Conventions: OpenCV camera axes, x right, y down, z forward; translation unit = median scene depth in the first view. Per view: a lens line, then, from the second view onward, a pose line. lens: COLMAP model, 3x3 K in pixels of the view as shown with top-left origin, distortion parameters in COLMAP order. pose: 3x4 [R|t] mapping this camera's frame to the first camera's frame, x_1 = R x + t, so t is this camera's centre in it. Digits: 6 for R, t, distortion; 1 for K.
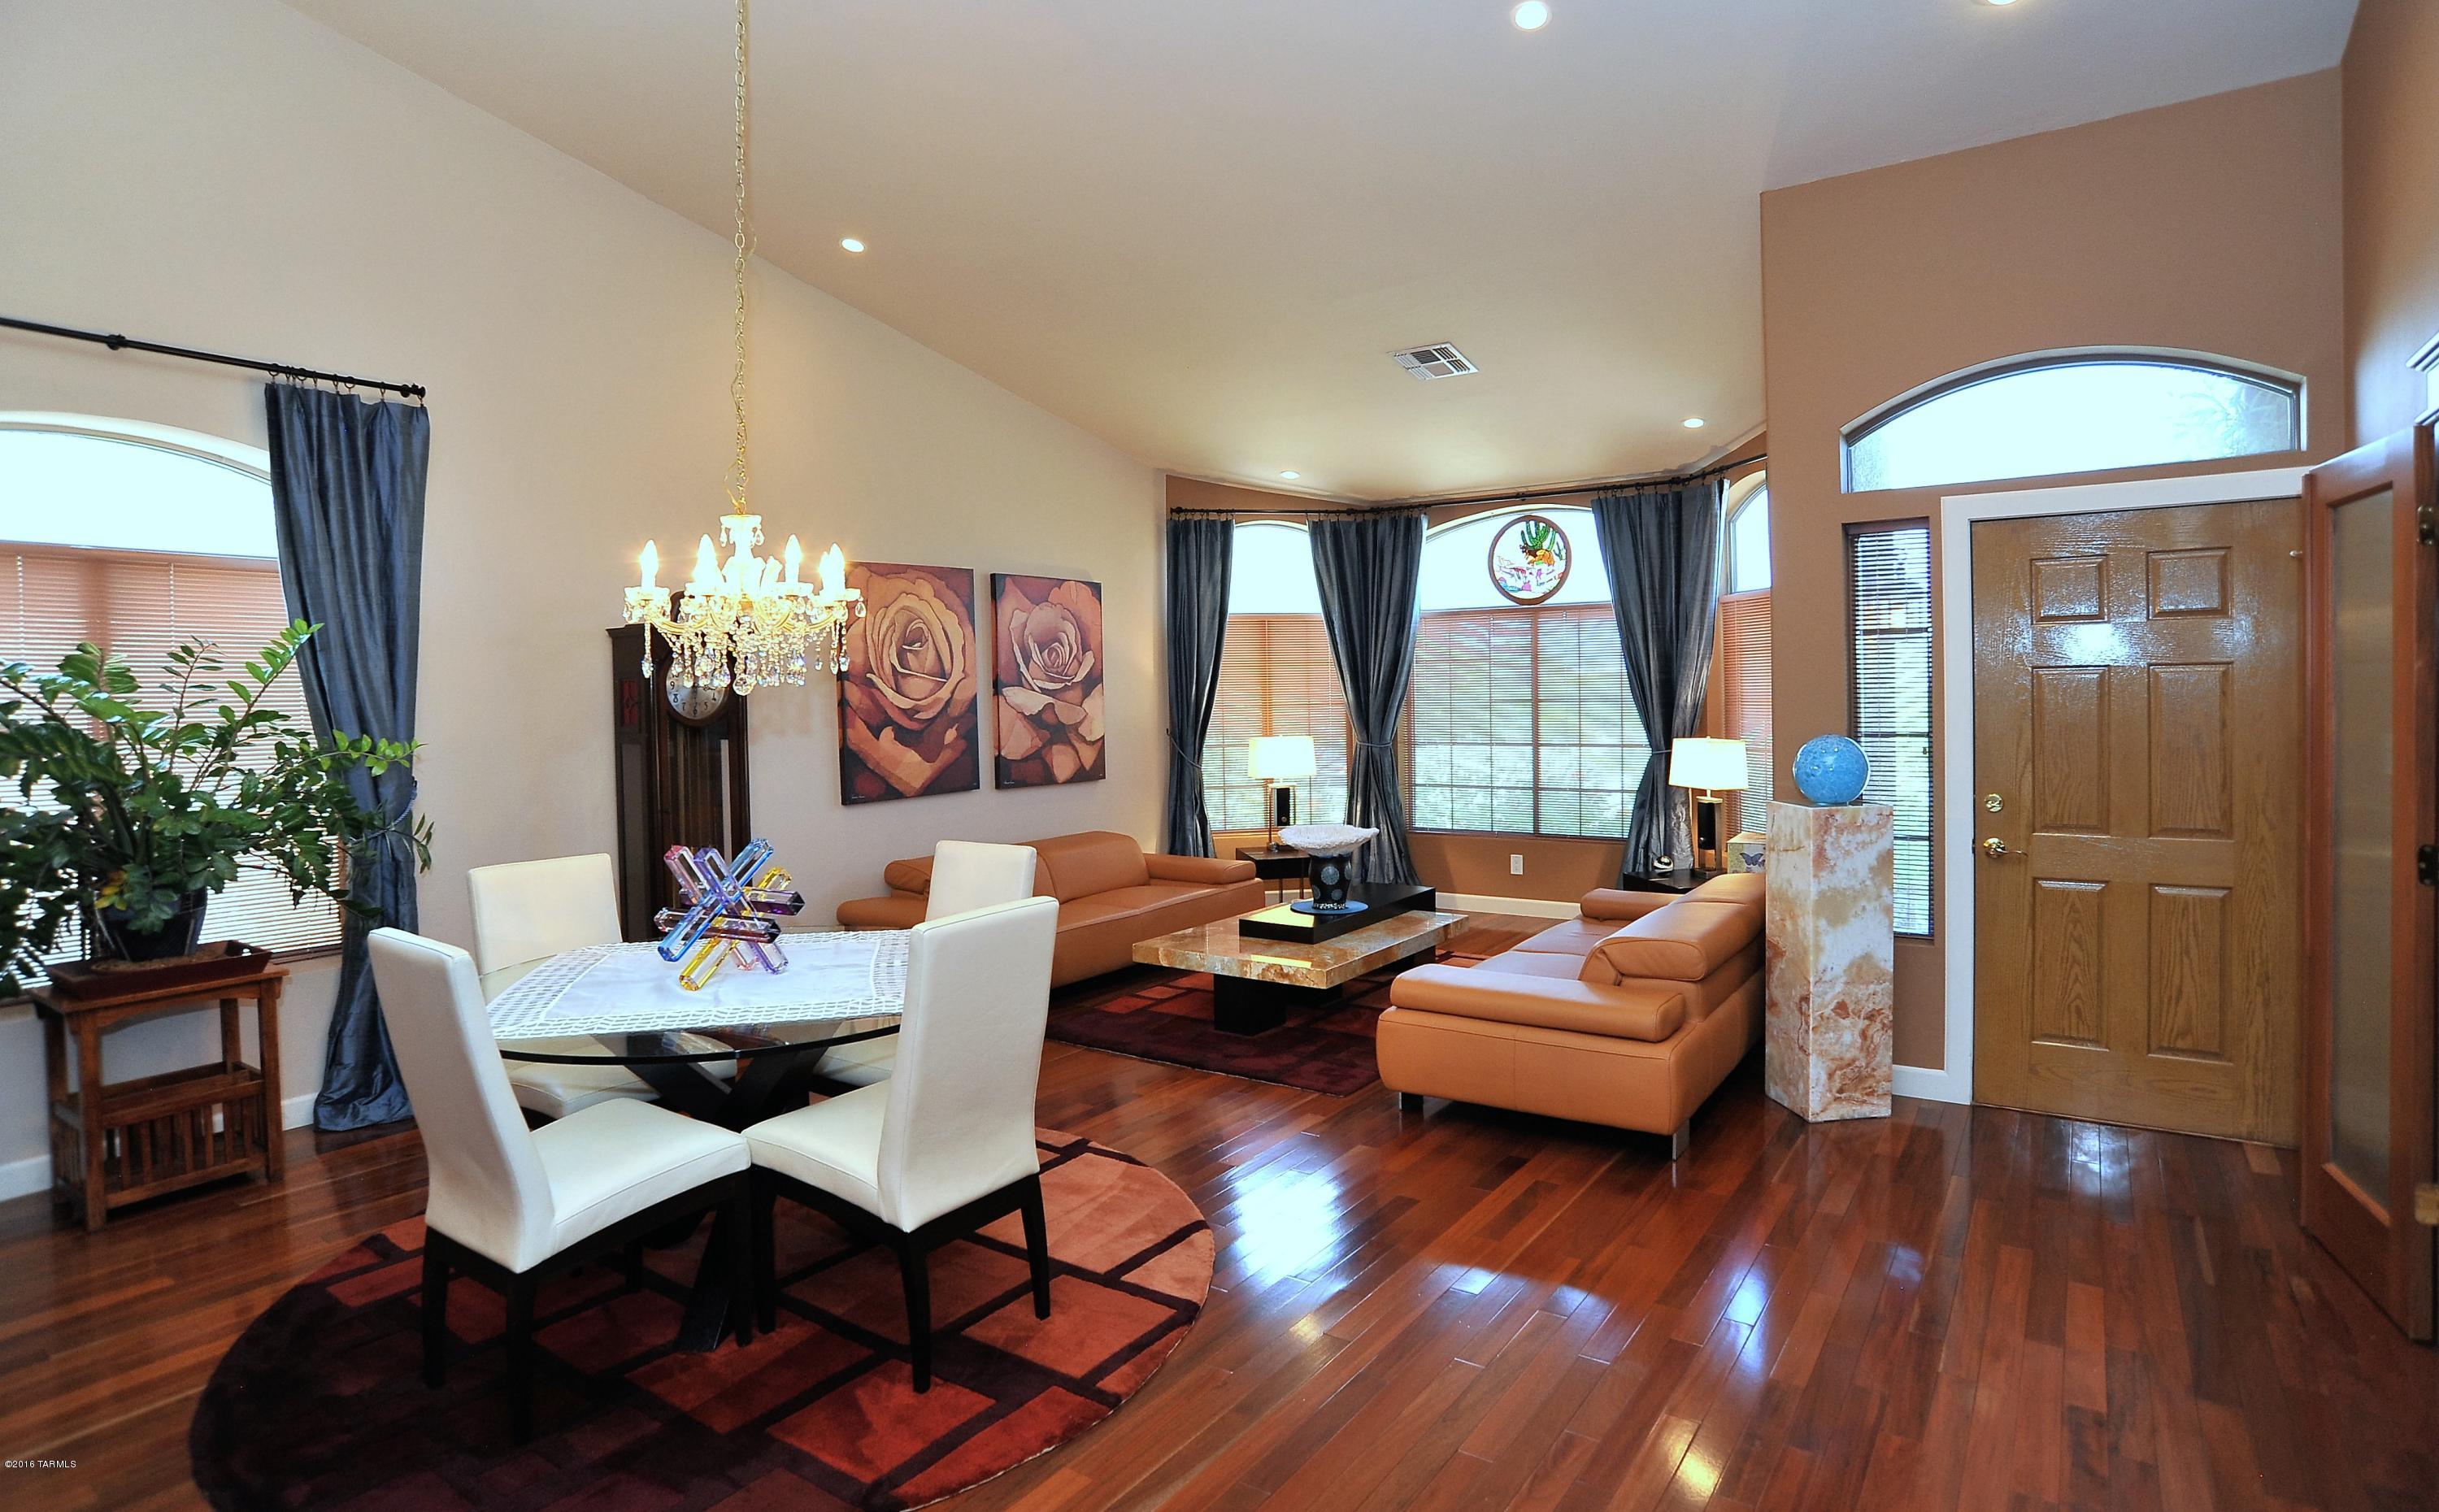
lens RADIAL K [[1300.4, 0, 1229.2], [0, 1300.4, 730.0], [0, 0, 1]] dist [-0.005970, -0.000137]
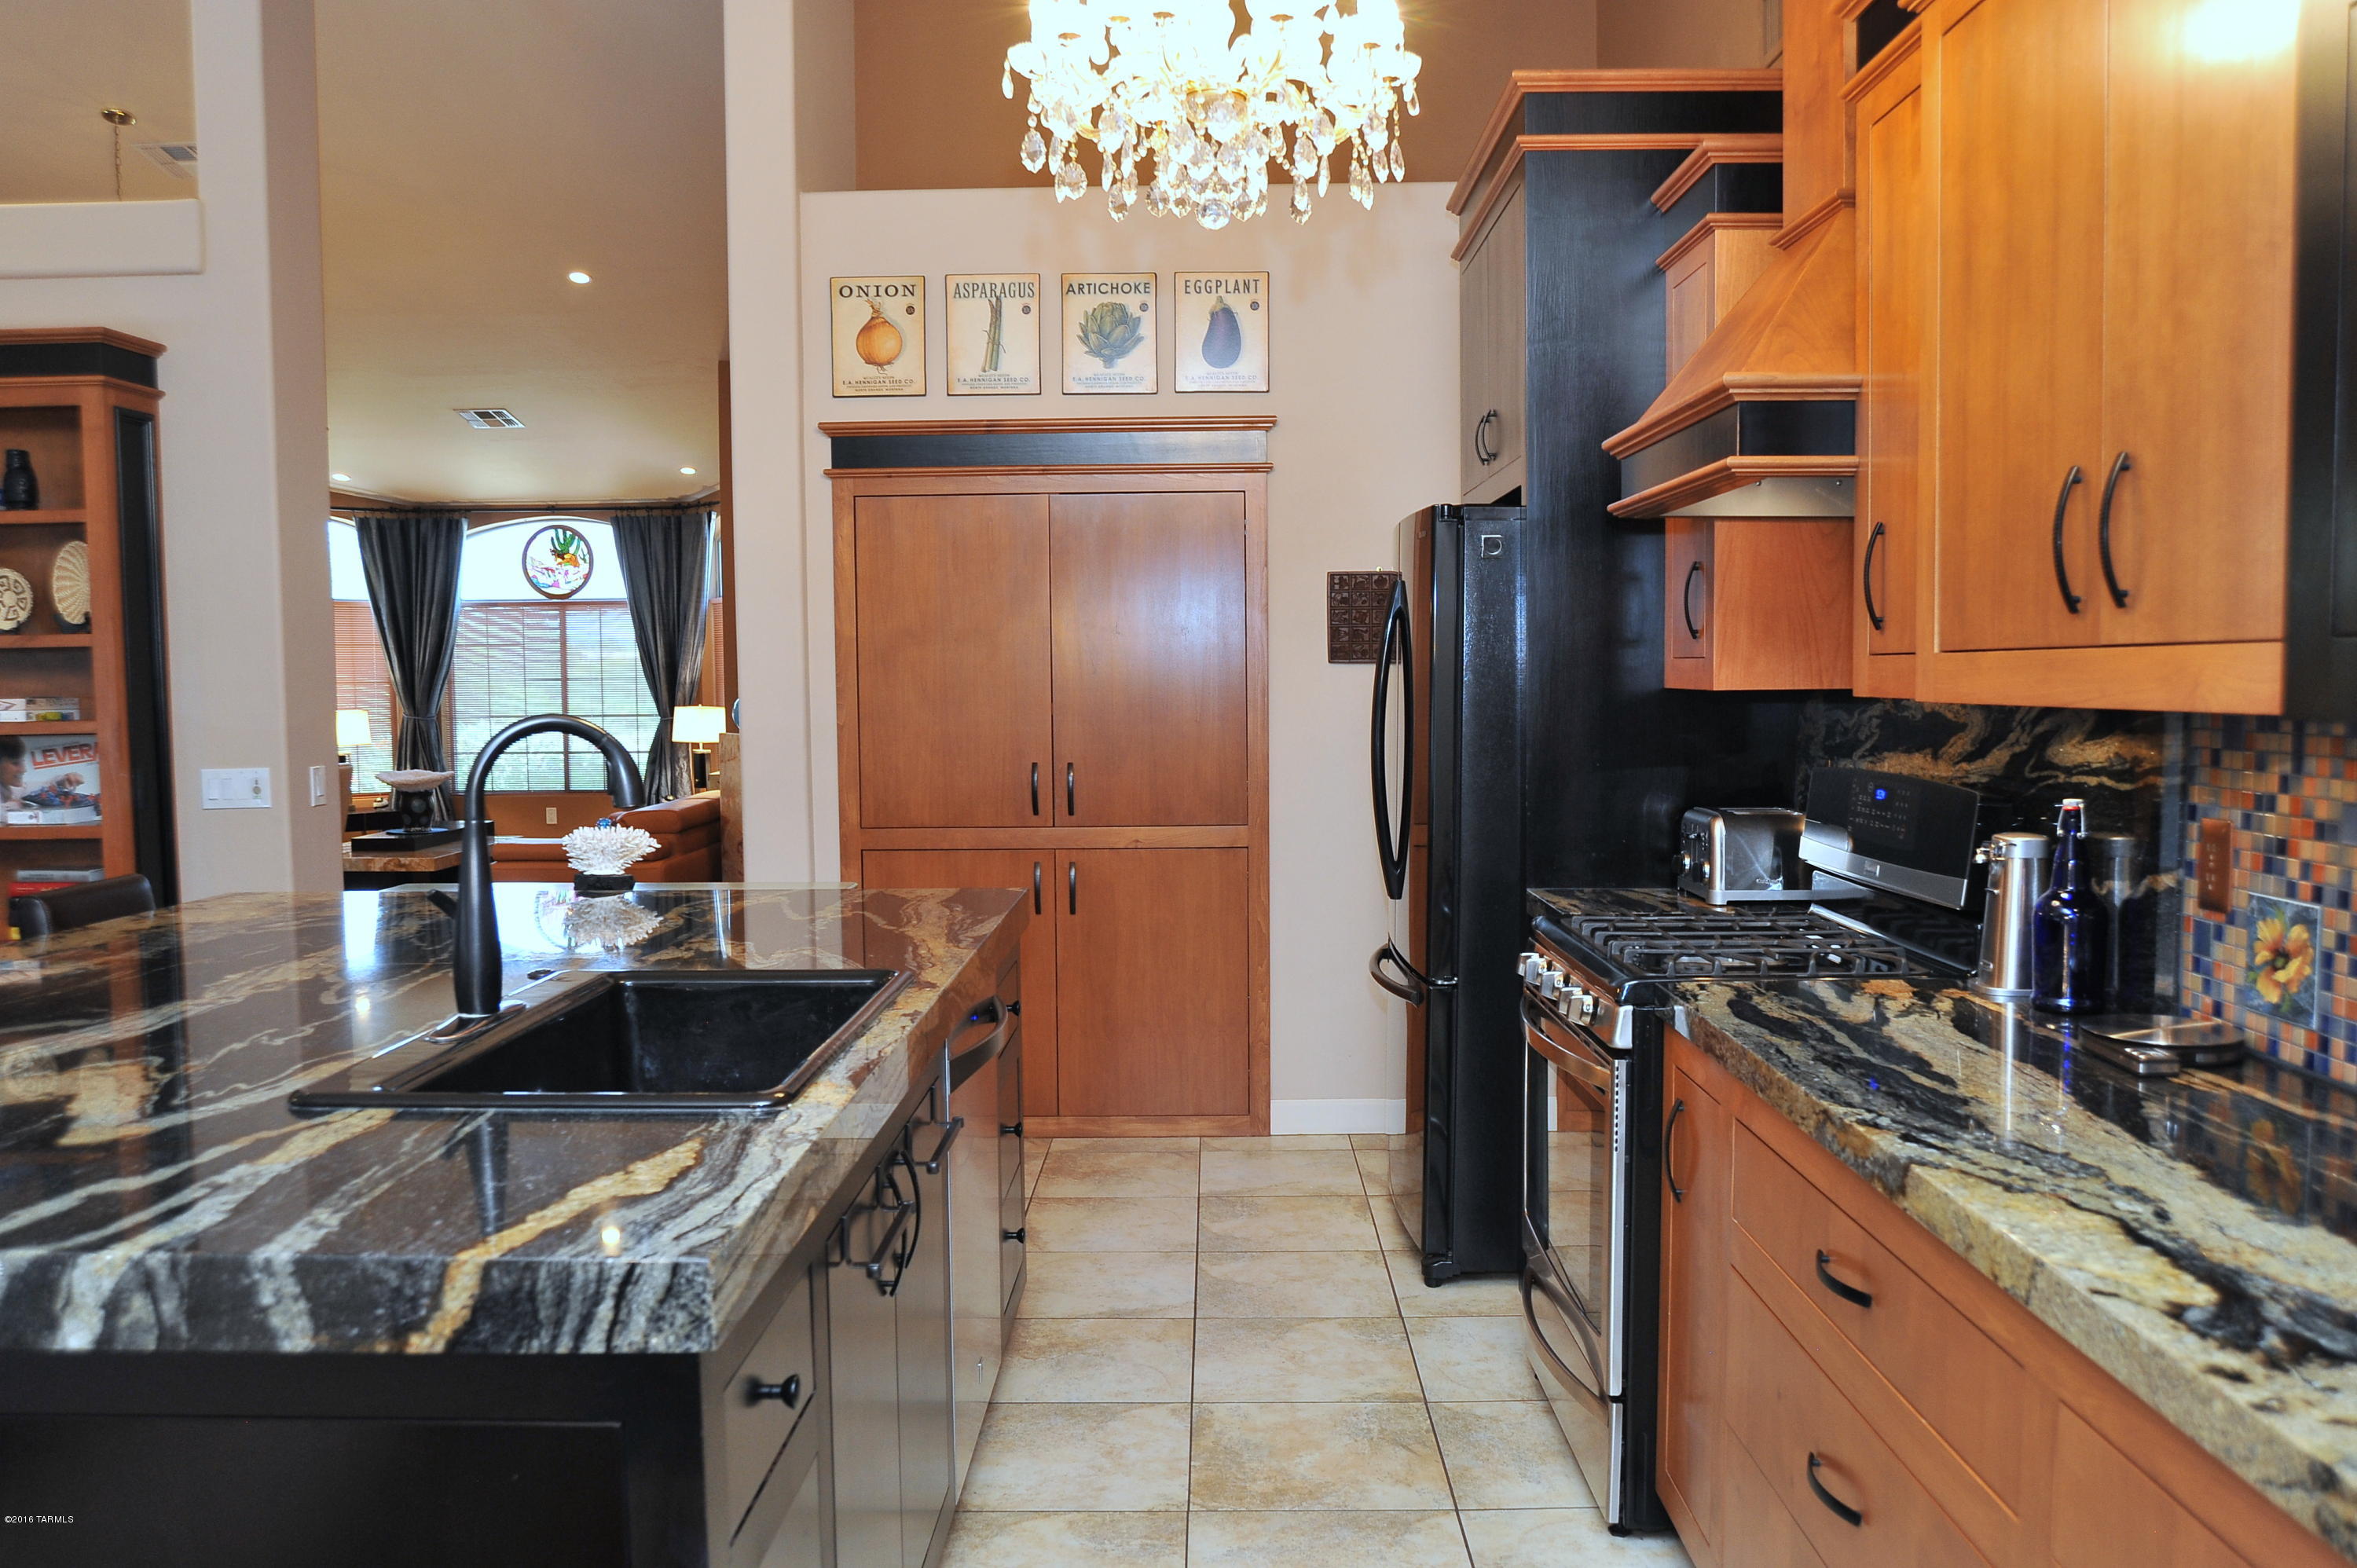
lens RADIAL K [[1803.4, 0, 1181.2], [0, 1803.4, 769.2], [0, 0, 1]] dist [-0.007076, -0.001677]
pose [[0.834231, -0.016976, 0.551153, -0.219328], [0.008669, 0.999806, 0.017674, 0.037627], [-0.551346, -0.009966, 0.834217, -0.739287]]
